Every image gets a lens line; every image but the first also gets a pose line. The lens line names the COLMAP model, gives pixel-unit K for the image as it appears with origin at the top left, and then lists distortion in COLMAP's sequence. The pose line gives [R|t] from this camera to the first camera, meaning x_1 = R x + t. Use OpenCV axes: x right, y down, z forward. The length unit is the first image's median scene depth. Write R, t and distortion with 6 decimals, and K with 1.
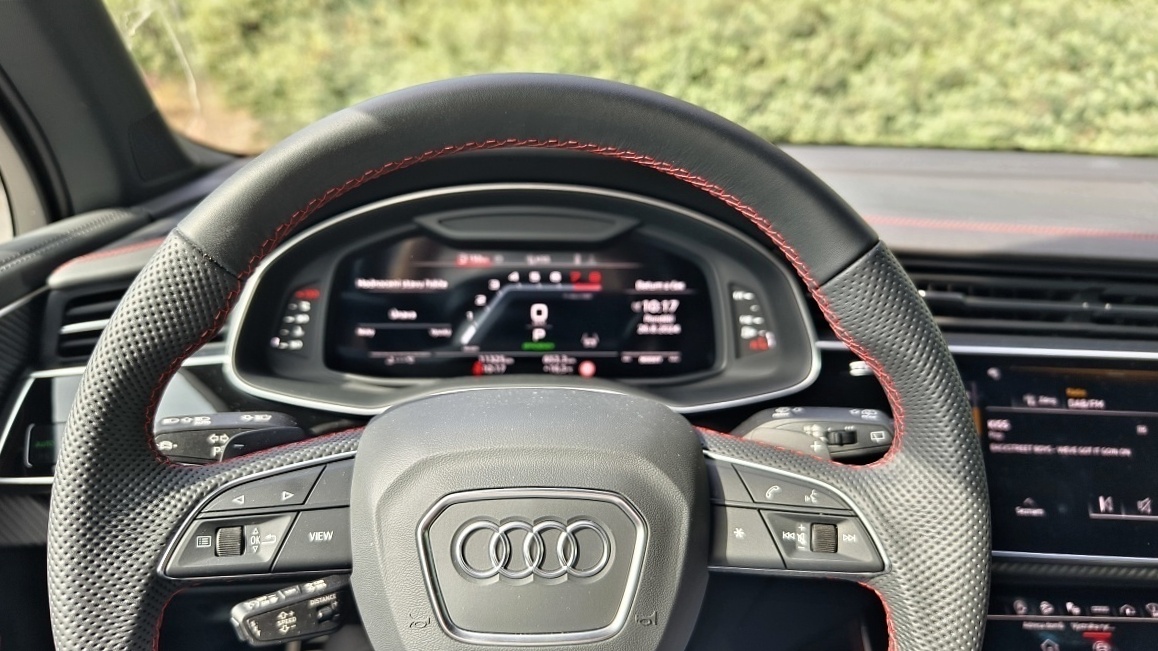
lens RADIAL K [[838.7, 0, 579.0], [0, 838.7, 325.5], [0, 0, 1]] dist [0.001112, -0.005863]
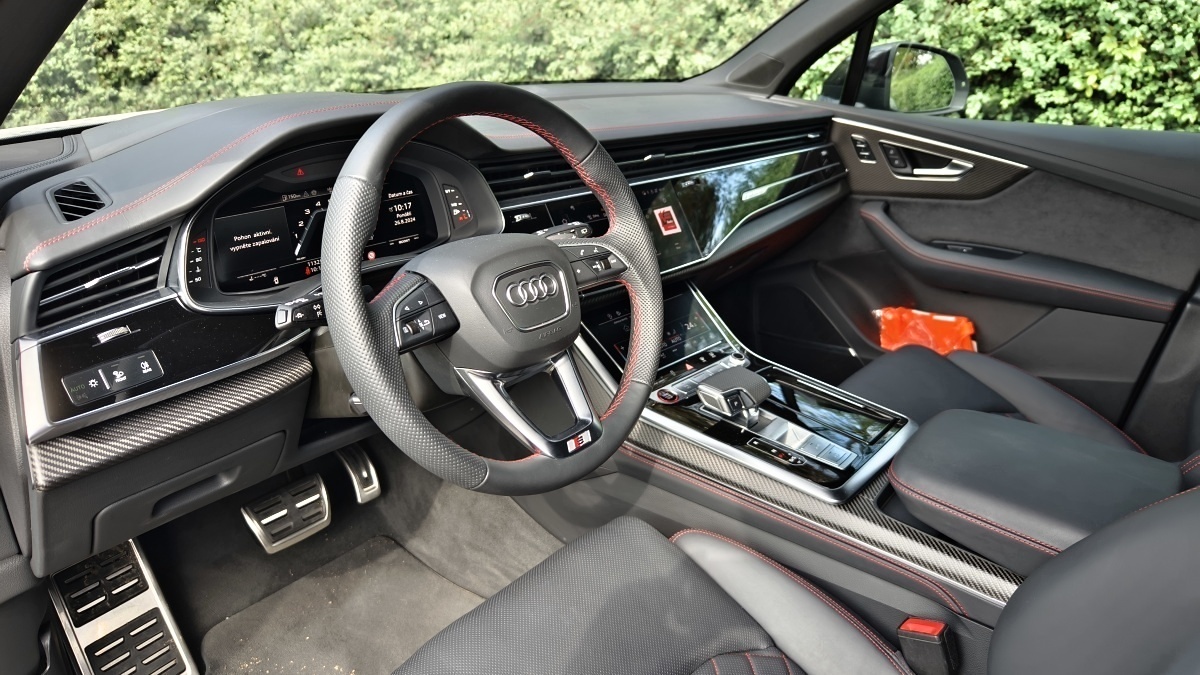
lens RADIAL K [[836.3, 0, 599.9], [0, 836.3, 321.5], [0, 0, 1]] dist [0.001484, -0.001337]
pose [[0.693119, -0.269761, 0.668442, -0.836480], [0.216334, 0.962432, 0.164085, 0.007688], [-0.687594, 0.030877, 0.725439, -0.449100]]
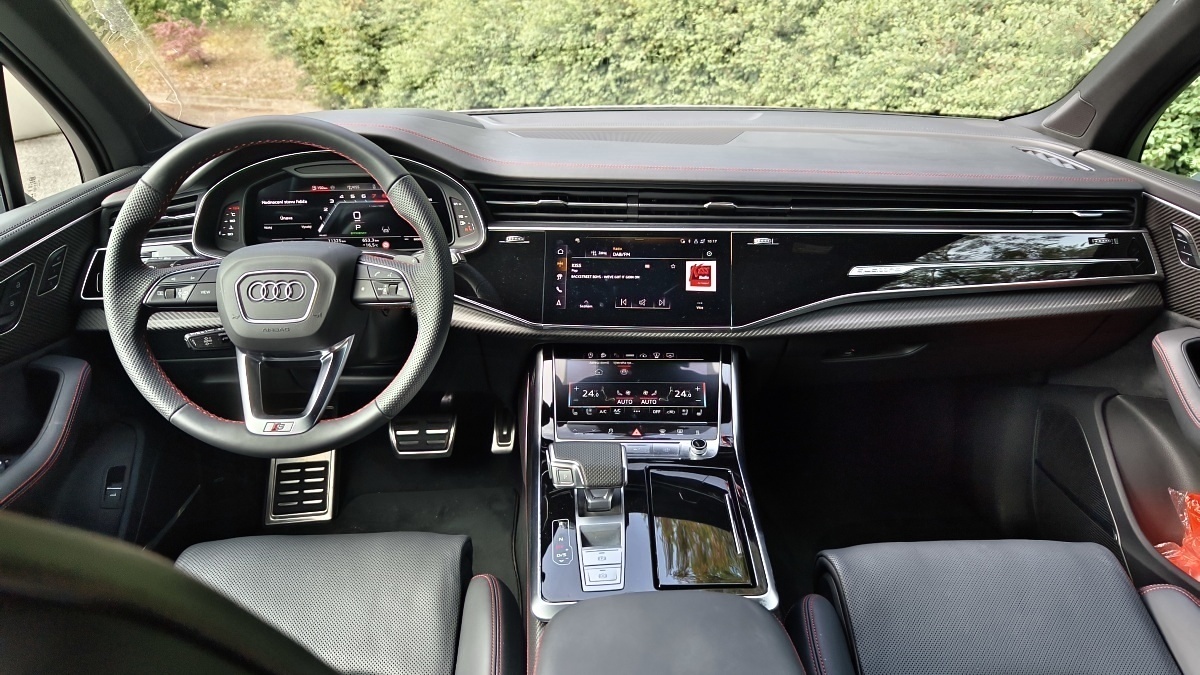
lens RADIAL K [[826.5, 0, 617.4], [0, 826.5, 335.3], [0, 0, 1]] dist [0.027071, -0.001991]
pose [[0.999138, -0.019319, -0.036735, 0.662424], [0.022604, 0.995576, 0.091201, 0.105899], [0.034810, -0.091953, 0.995155, -0.967349]]
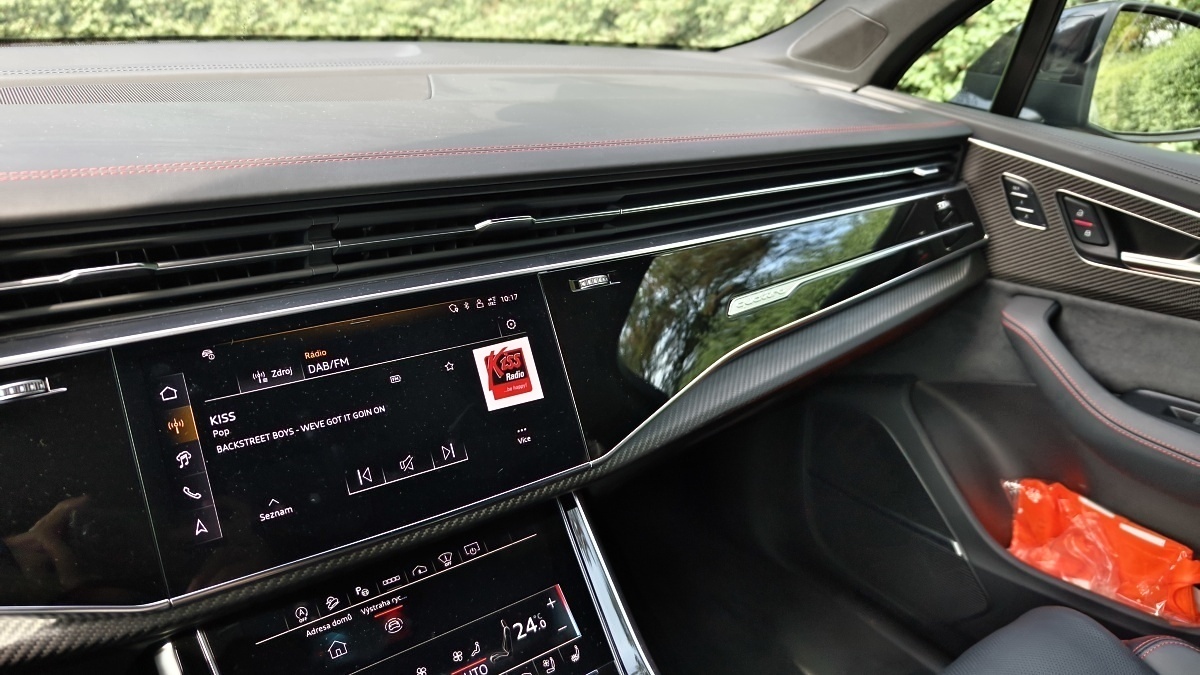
lens RADIAL K [[826.7, 0, 604.7], [0, 826.7, 326.0], [0, 0, 1]] dist [-0.006093, -0.001363]
pose [[0.818798, -0.220689, 0.529968, 0.398606], [0.140094, 0.972061, 0.188340, -0.063153], [-0.556725, -0.079967, 0.826839, 0.158340]]
